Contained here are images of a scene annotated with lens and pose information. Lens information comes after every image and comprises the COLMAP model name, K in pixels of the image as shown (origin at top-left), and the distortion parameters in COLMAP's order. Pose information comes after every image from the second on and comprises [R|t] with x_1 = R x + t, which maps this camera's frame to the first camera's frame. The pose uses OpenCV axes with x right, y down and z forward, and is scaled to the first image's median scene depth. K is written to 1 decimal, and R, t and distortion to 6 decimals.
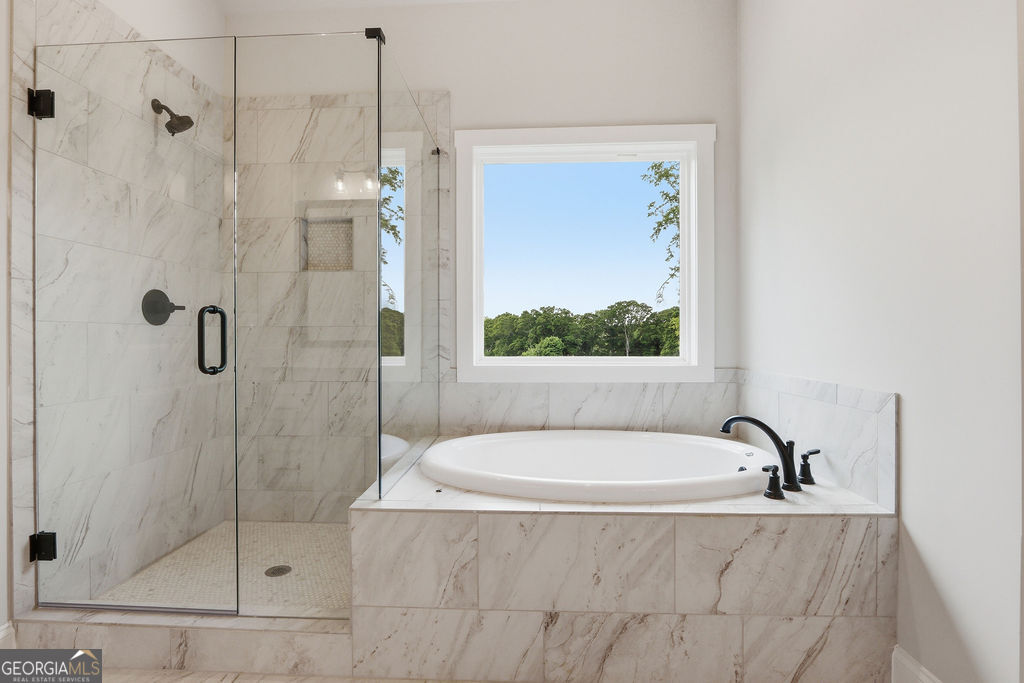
lens RADIAL K [[481.6, 0, 505.7], [0, 481.6, 338.3], [0, 0, 1]] dist [-0.013925, 0.001877]
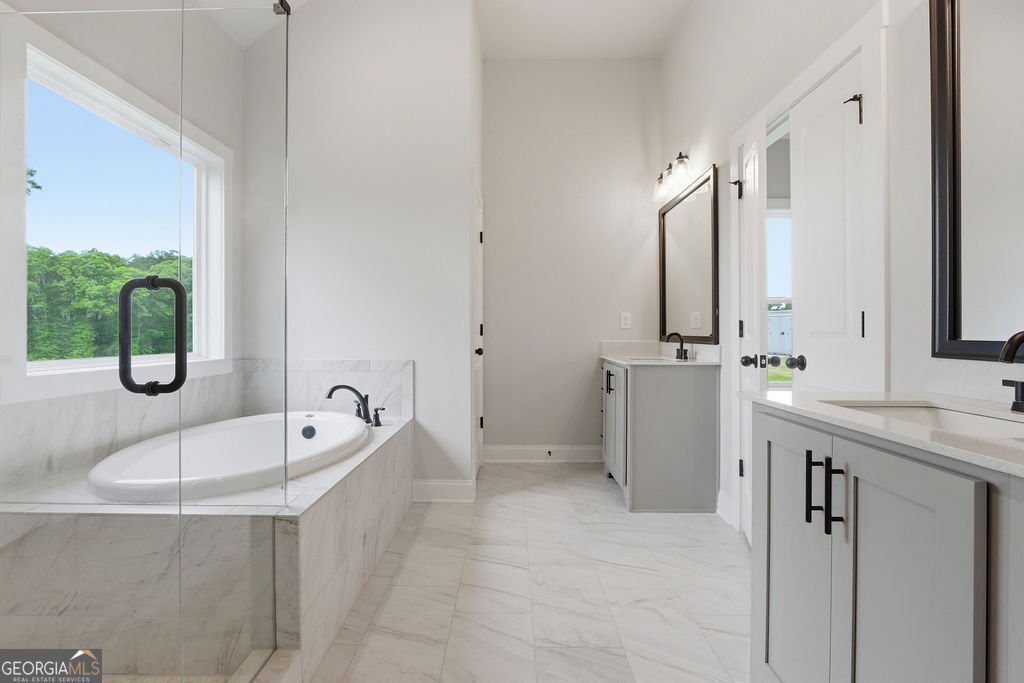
lens RADIAL K [[488.4, 0, 512.5], [0, 488.4, 330.0], [0, 0, 1]] dist [-0.009845, 0.000867]
pose [[-0.042123, 0.008506, 0.999076, -1.207158], [0.004628, 0.999955, -0.008318, 0.003582], [-0.999102, 0.004273, -0.042161, 0.587583]]
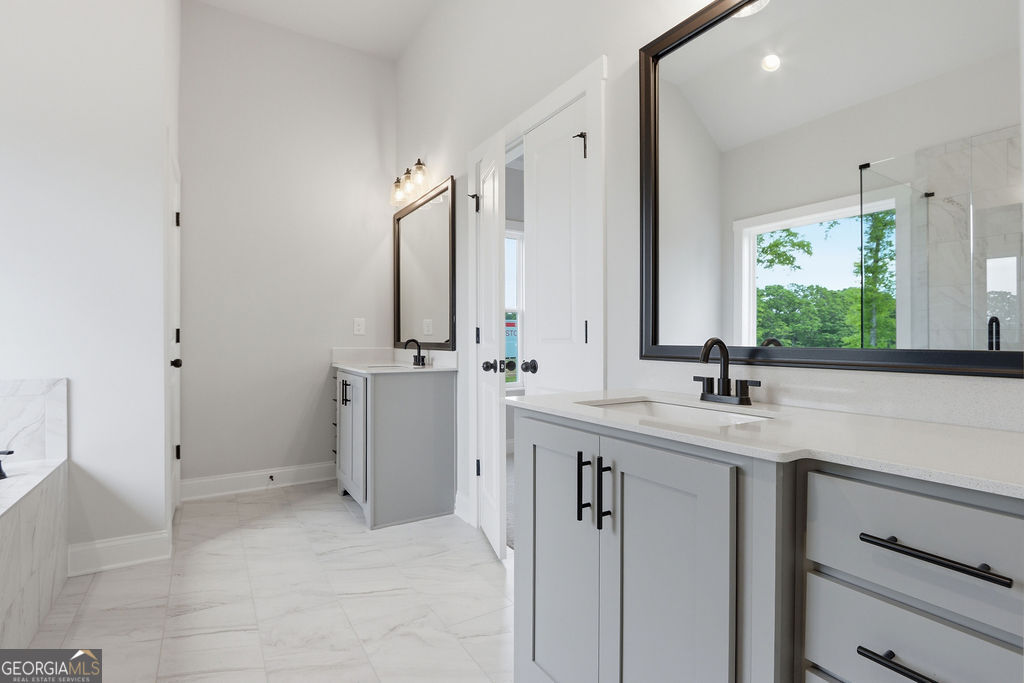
lens RADIAL K [[481.6, 0, 505.7], [0, 481.6, 338.3], [0, 0, 1]] dist [-0.013925, 0.001877]
pose [[-0.562328, 0.004815, 0.826901, -1.056783], [0.005049, 0.999984, -0.002390, 0.003773], [-0.826899, 0.002831, -0.562343, 0.633160]]
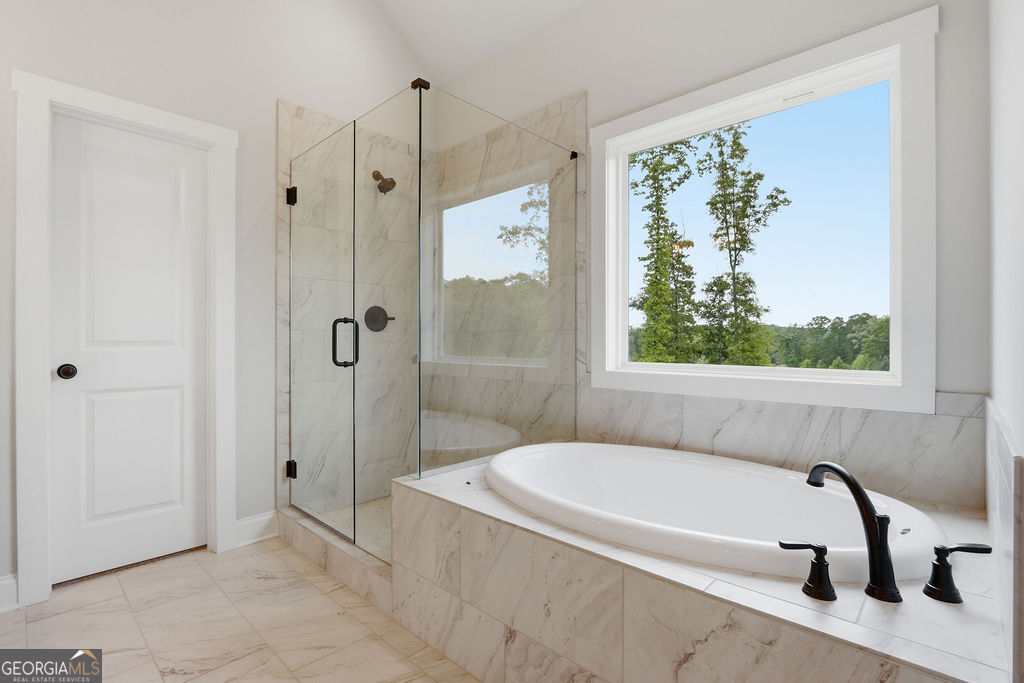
lens RADIAL K [[482.3, 0, 512.0], [0, 482.3, 341.5], [0, 0, 1]] dist [-0.012211, 0.000441]
pose [[0.757177, 0.004299, -0.653195, 0.664863], [-0.004438, 0.999989, 0.001437, -0.002819], [0.653194, 0.001811, 0.757188, 0.251817]]
